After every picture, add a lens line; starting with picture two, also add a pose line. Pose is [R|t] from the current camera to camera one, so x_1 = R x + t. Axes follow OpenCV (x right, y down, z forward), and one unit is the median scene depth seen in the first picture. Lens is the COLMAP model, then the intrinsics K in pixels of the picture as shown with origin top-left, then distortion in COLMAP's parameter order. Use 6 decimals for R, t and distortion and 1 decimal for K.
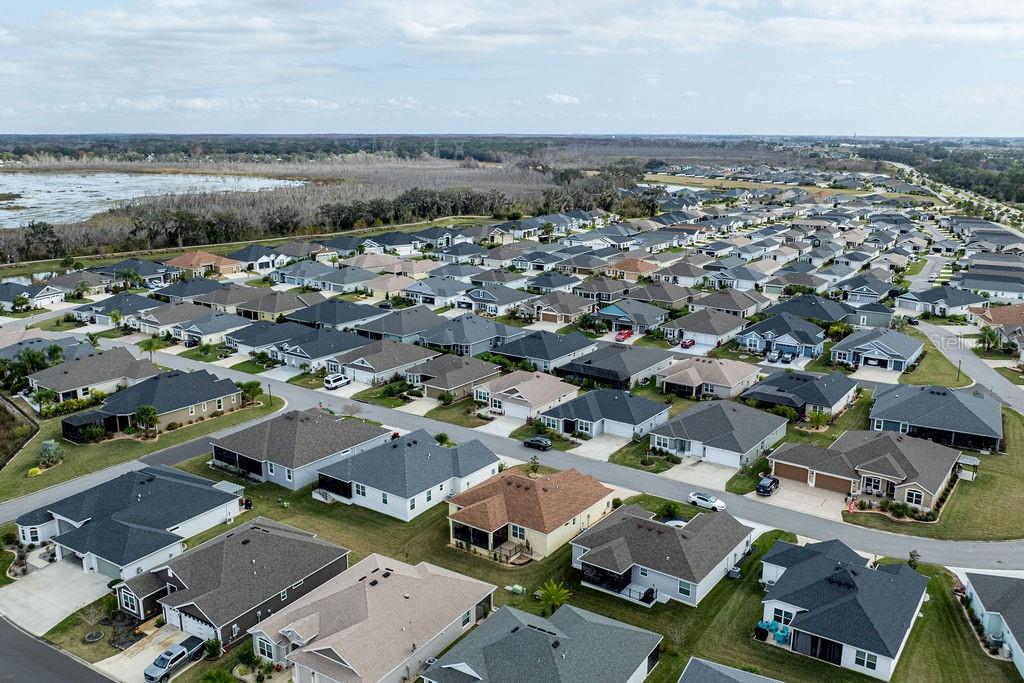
lens RADIAL K [[853.7, 0, 528.3], [0, 853.7, 343.7], [0, 0, 1]] dist [-0.008878, -0.011595]
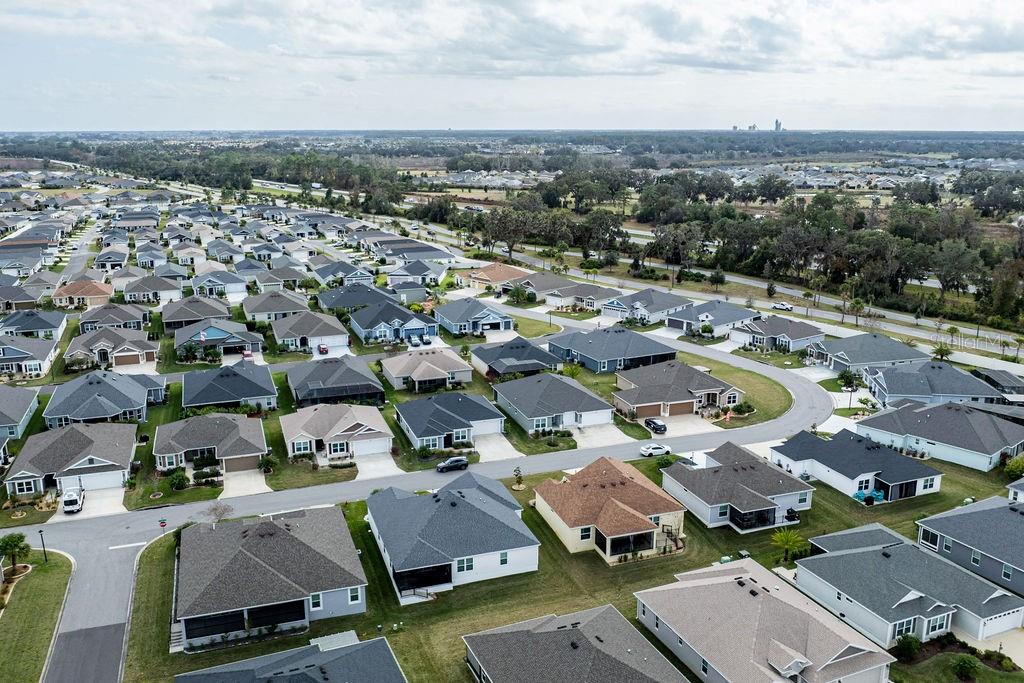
lens RADIAL K [[853.7, 0, 528.3], [0, 853.7, 343.7], [0, 0, 1]] dist [-0.008878, -0.011595]
pose [[0.570197, -0.204111, 0.795748, -0.656835], [0.199560, 0.974043, 0.106849, -0.093001], [-0.796901, 0.097875, 0.596128, 0.382934]]
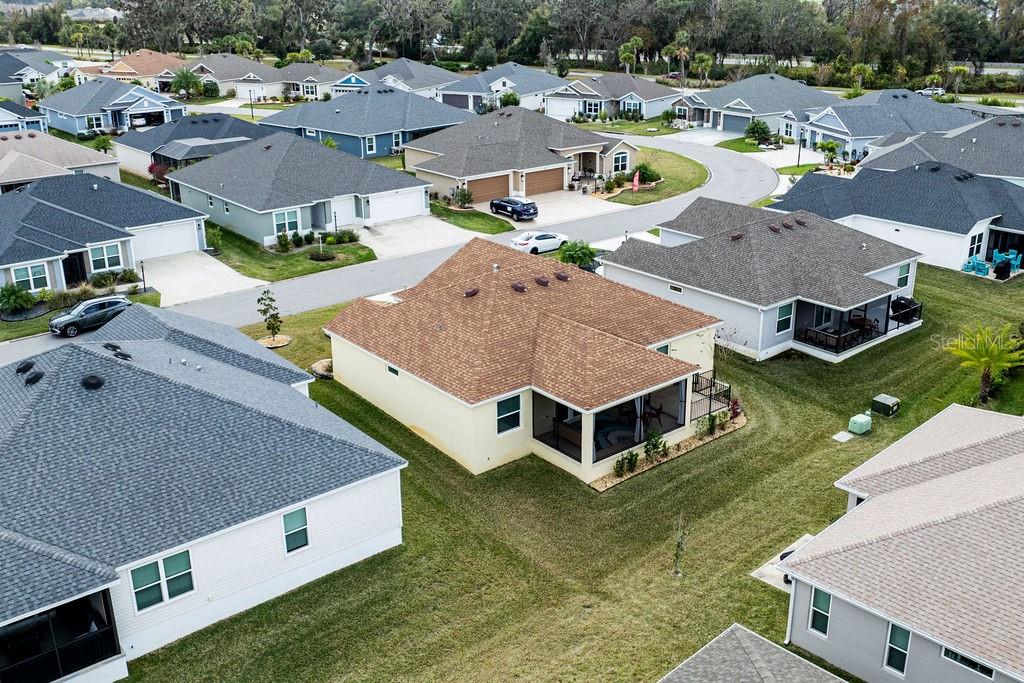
lens RADIAL K [[969.2, 0, 529.2], [0, 969.2, 319.7], [0, 0, 1]] dist [-0.004881, -0.016433]
pose [[0.261005, -0.329375, 0.907408, -0.327700], [0.246384, 0.931587, 0.267283, 0.053351], [-0.933366, 0.153808, 0.324302, 0.698257]]
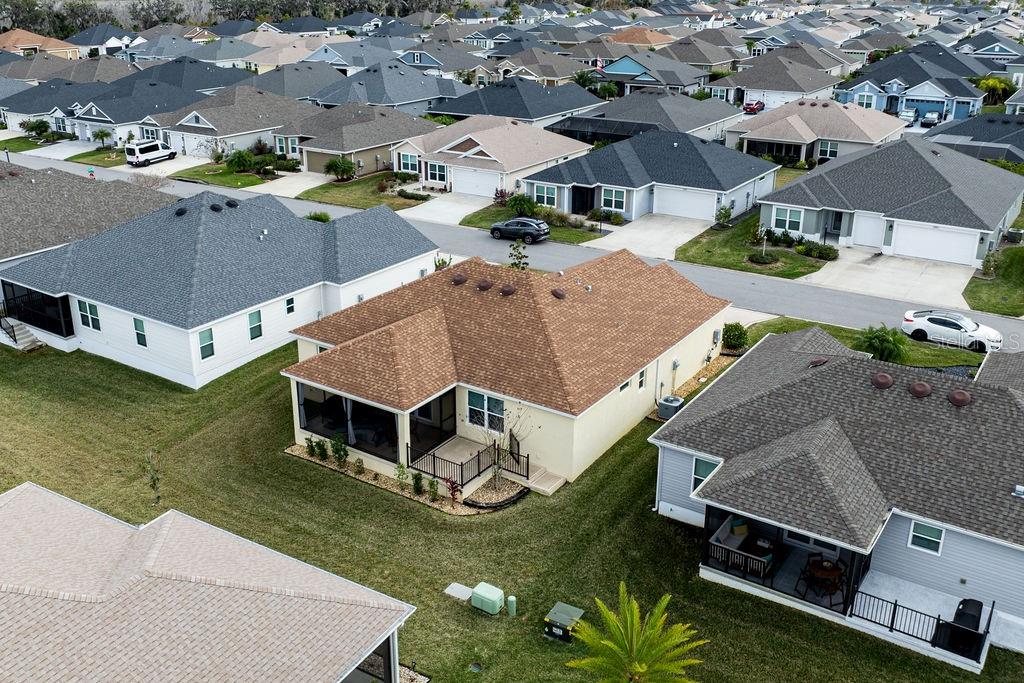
lens RADIAL K [[923.2, 0, 478.8], [0, 923.2, 338.3], [0, 0, 1]] dist [-0.012380, -0.009909]
pose [[0.999829, -0.015636, -0.009885, -0.007947], [0.016805, 0.991113, 0.131956, 0.110134], [0.007734, -0.132099, 0.991206, 0.489500]]
